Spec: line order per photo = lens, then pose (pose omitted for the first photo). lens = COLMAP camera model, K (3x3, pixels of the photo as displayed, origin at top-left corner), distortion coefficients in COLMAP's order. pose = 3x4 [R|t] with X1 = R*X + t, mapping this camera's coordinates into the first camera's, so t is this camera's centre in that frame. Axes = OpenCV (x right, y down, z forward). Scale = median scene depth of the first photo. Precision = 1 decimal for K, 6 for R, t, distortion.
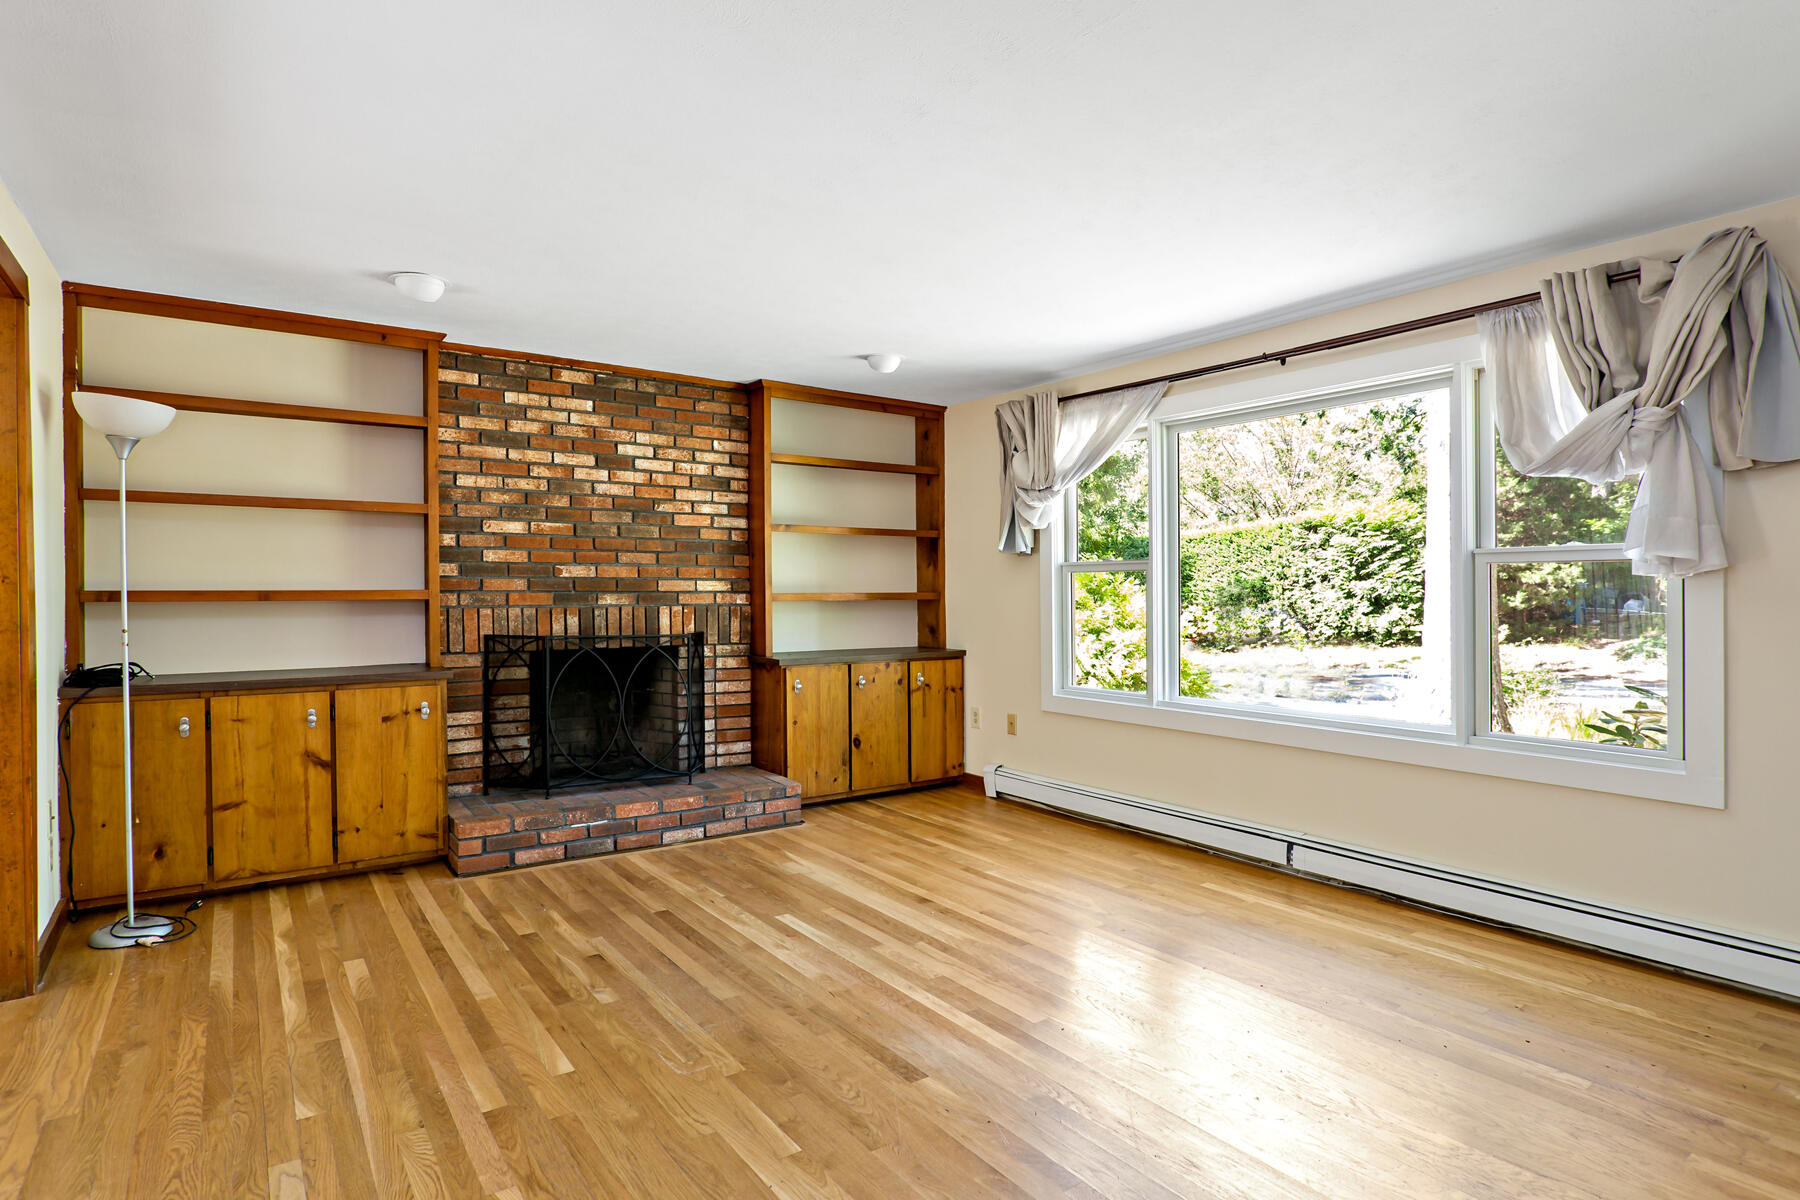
lens RADIAL K [[927.4, 0, 897.2], [0, 927.4, 586.0], [0, 0, 1]] dist [-0.028020, 0.000539]
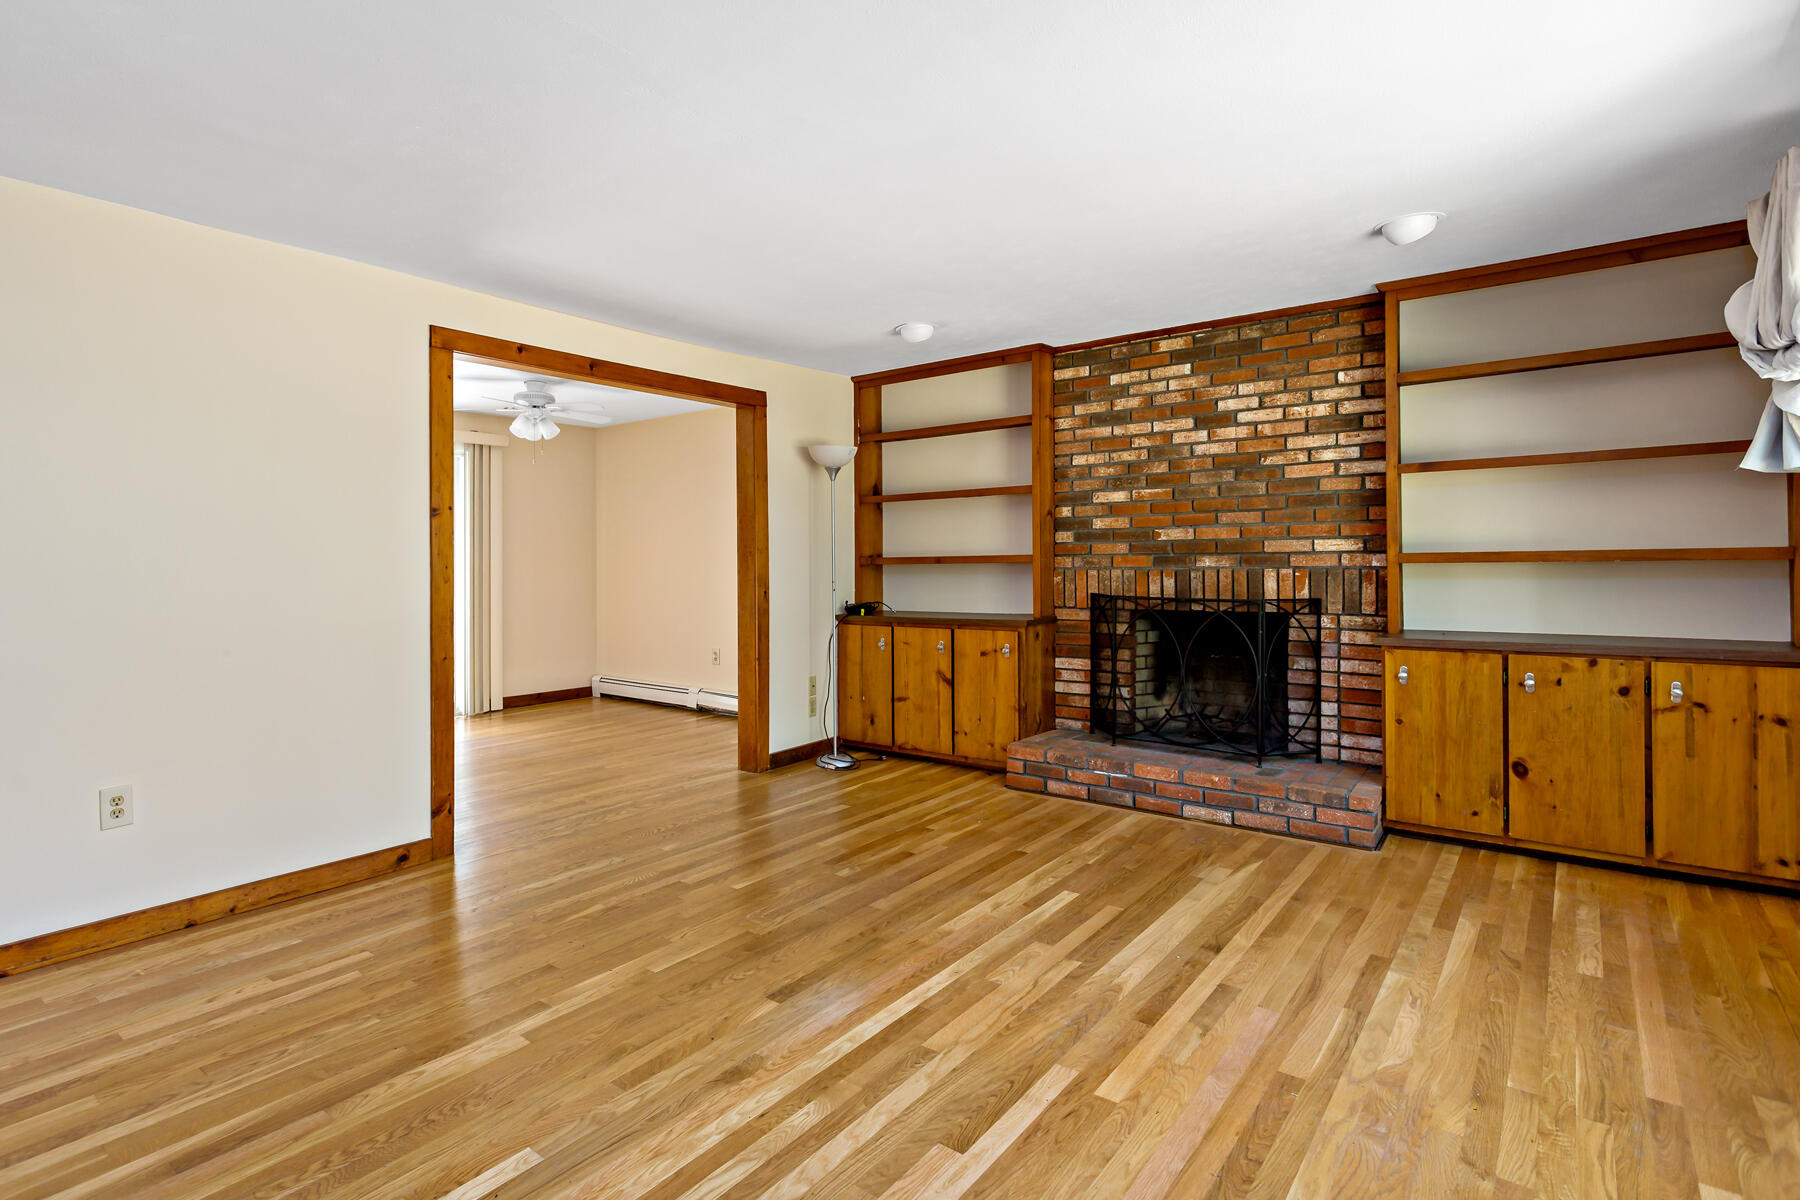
lens RADIAL K [[918.0, 0, 851.9], [0, 918.0, 545.4], [0, 0, 1]] dist [0.001220, 0.000792]
pose [[0.269150, -0.017464, -0.962940, 0.563041], [0.019420, 0.999731, -0.012703, 0.002599], [0.962903, -0.015282, 0.269416, 0.401999]]
